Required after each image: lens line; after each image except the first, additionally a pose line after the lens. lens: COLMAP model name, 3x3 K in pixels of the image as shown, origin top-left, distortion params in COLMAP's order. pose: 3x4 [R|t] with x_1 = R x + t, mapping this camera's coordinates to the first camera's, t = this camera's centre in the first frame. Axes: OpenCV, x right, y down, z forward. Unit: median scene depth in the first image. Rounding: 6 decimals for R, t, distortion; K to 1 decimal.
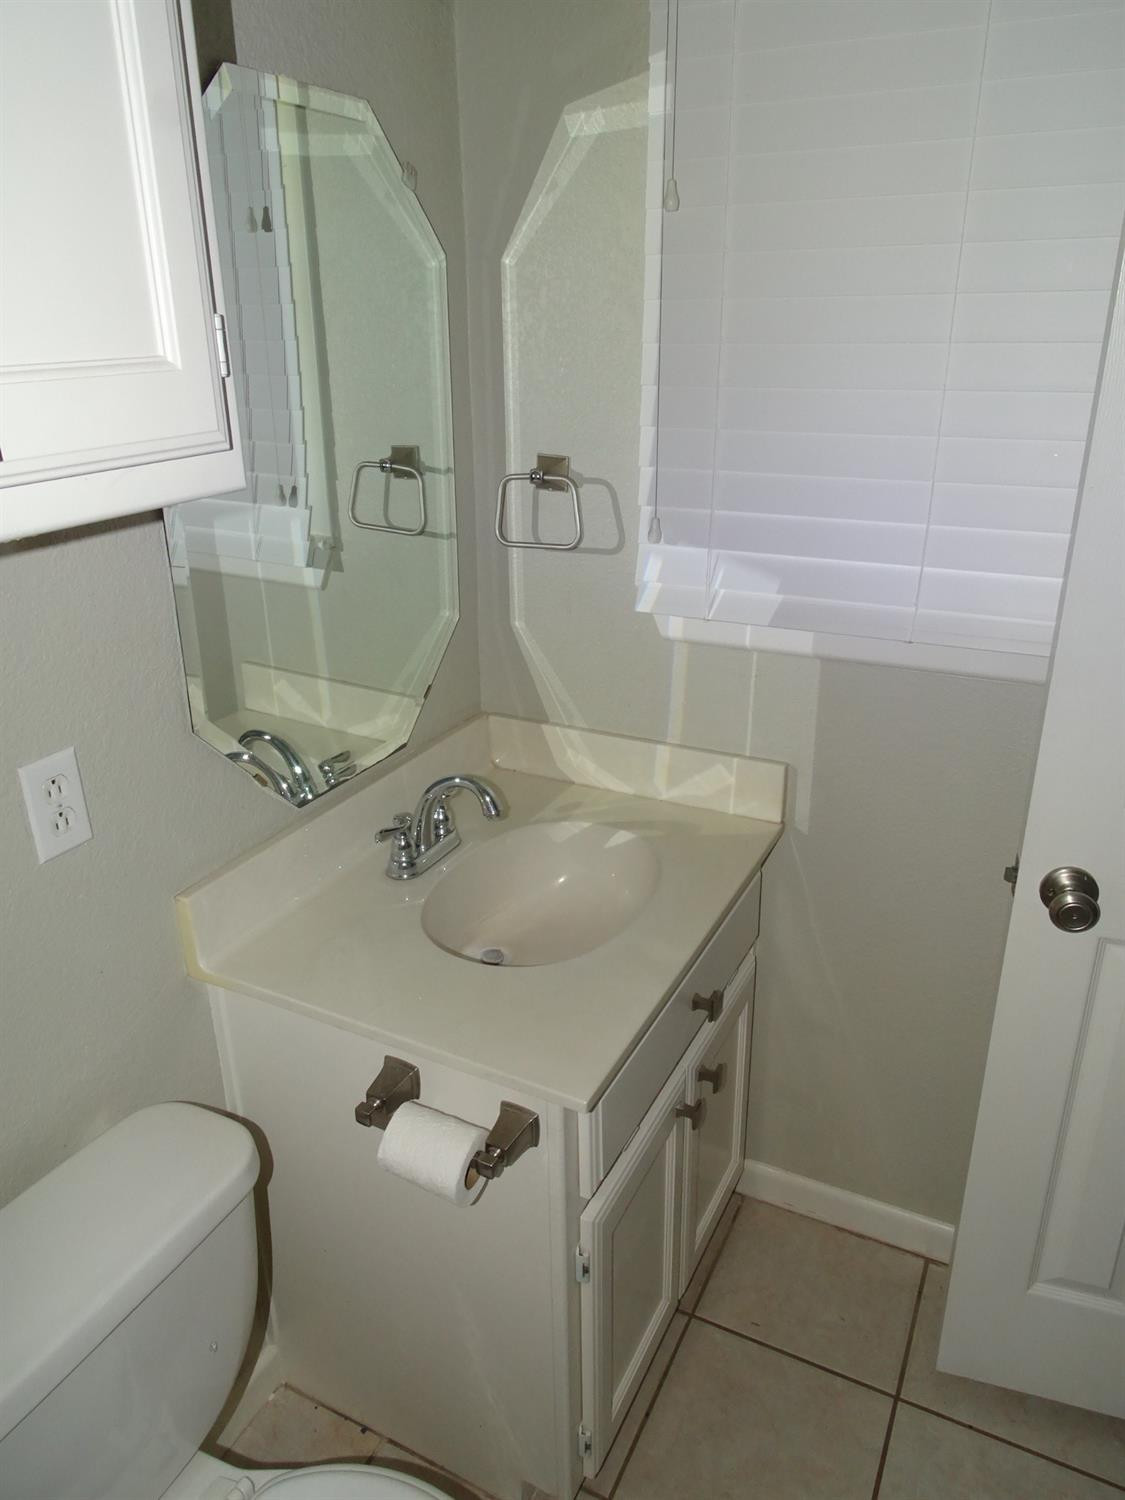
lens RADIAL K [[1068.9, 0, 562.5], [0, 1068.9, 750.0], [0, 0, 1]] dist [0.001535, 0.005548]
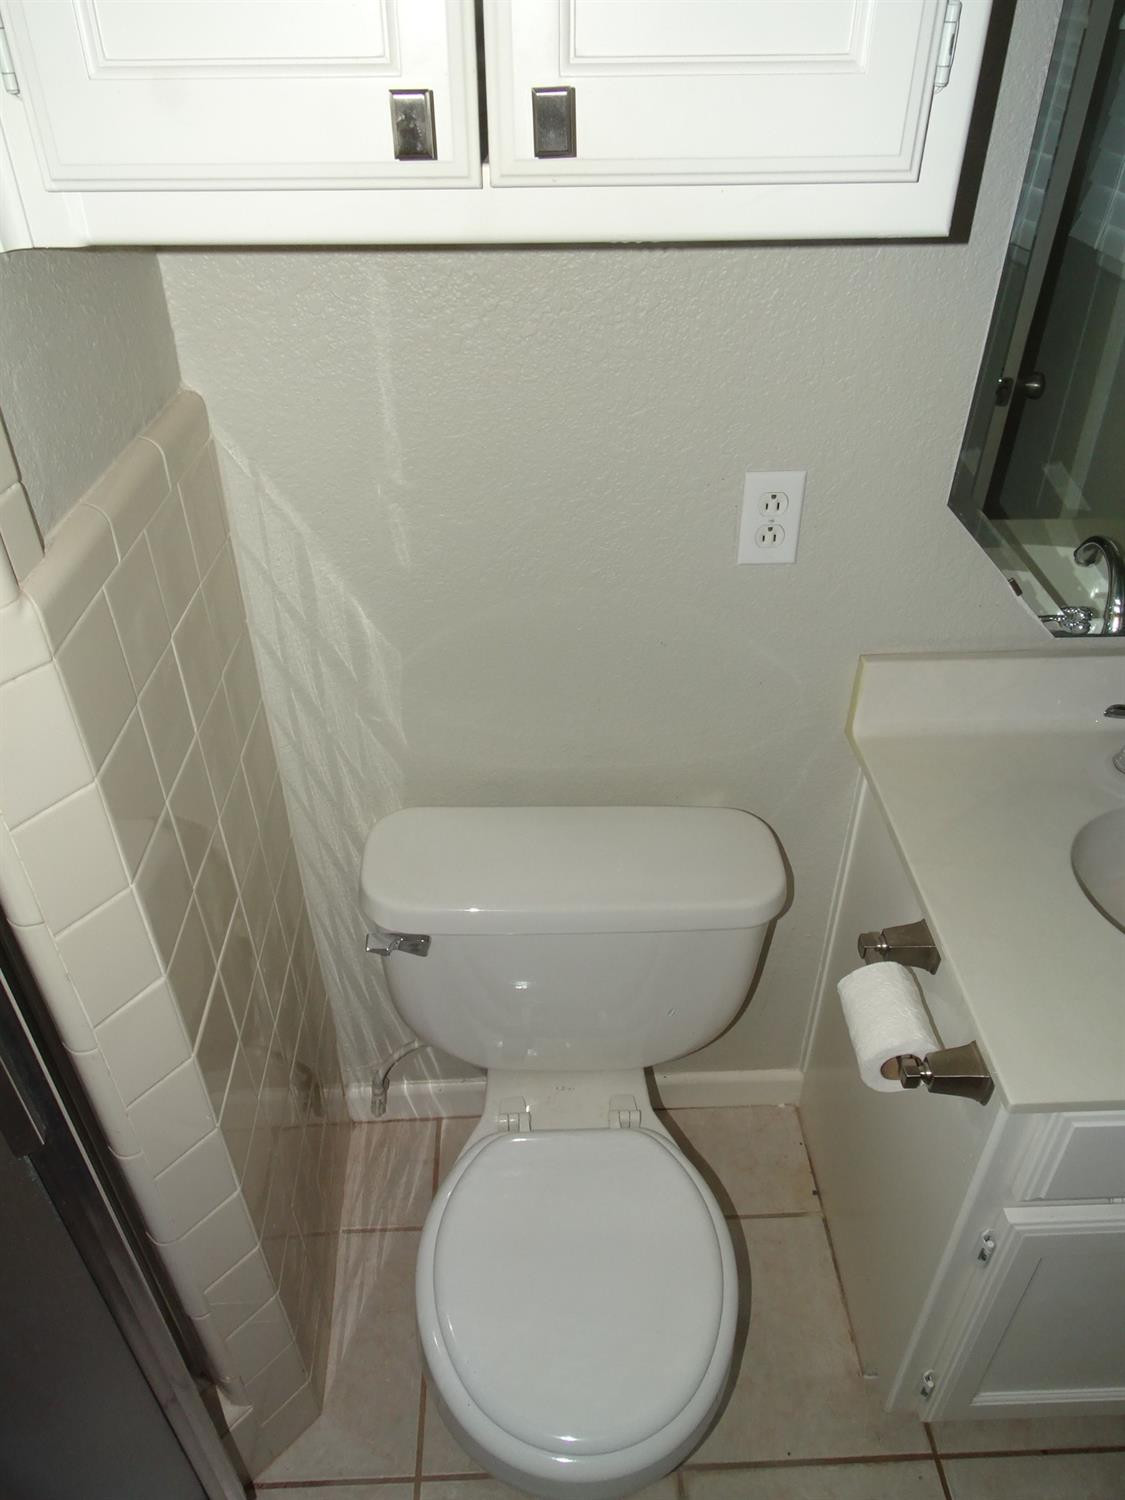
lens RADIAL K [[1059.6, 0, 562.5], [0, 1059.6, 750.0], [0, 0, 1]] dist [-0.000202, -0.000879]
pose [[0.476035, 0.525983, -0.704793, 0.283379], [-0.335563, 0.849426, 0.407274, -0.111003], [0.812888, 0.042626, 0.580857, 0.233073]]
